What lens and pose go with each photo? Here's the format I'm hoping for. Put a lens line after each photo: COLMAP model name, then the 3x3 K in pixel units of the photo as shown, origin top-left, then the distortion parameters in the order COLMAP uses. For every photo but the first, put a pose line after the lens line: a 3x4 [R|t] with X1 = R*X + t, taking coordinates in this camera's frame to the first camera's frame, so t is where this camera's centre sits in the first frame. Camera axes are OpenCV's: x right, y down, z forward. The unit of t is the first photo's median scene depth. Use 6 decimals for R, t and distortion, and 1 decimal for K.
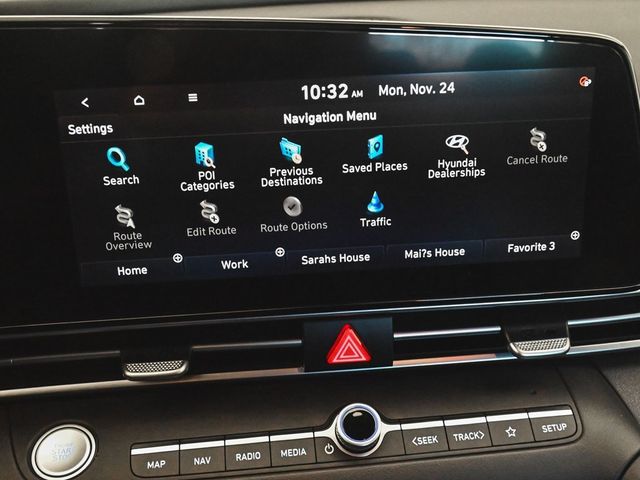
lens RADIAL K [[700.7, 0, 320.4], [0, 700.7, 240.9], [0, 0, 1]] dist [-0.069880, 0.000000]
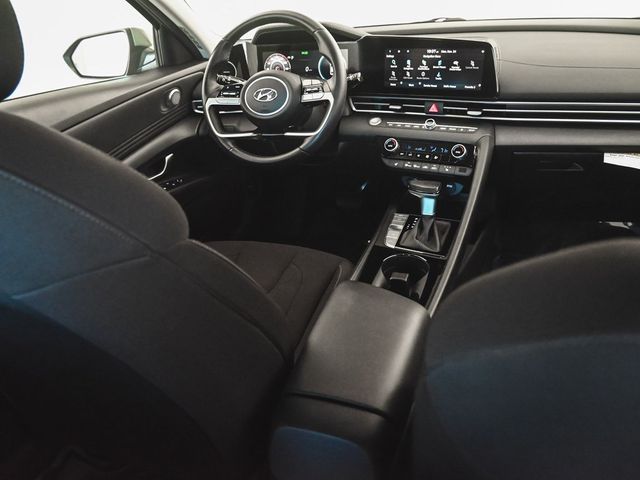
lens RADIAL K [[448.0, 0, 318.2], [0, 448.0, 239.5], [0, 0, 1]] dist [-0.002263, -0.000757]
pose [[0.834798, 0.249452, -0.490802, 1.279775], [-0.163845, 0.963637, 0.211090, 0.575326], [0.525612, -0.095802, 0.845313, -2.415641]]
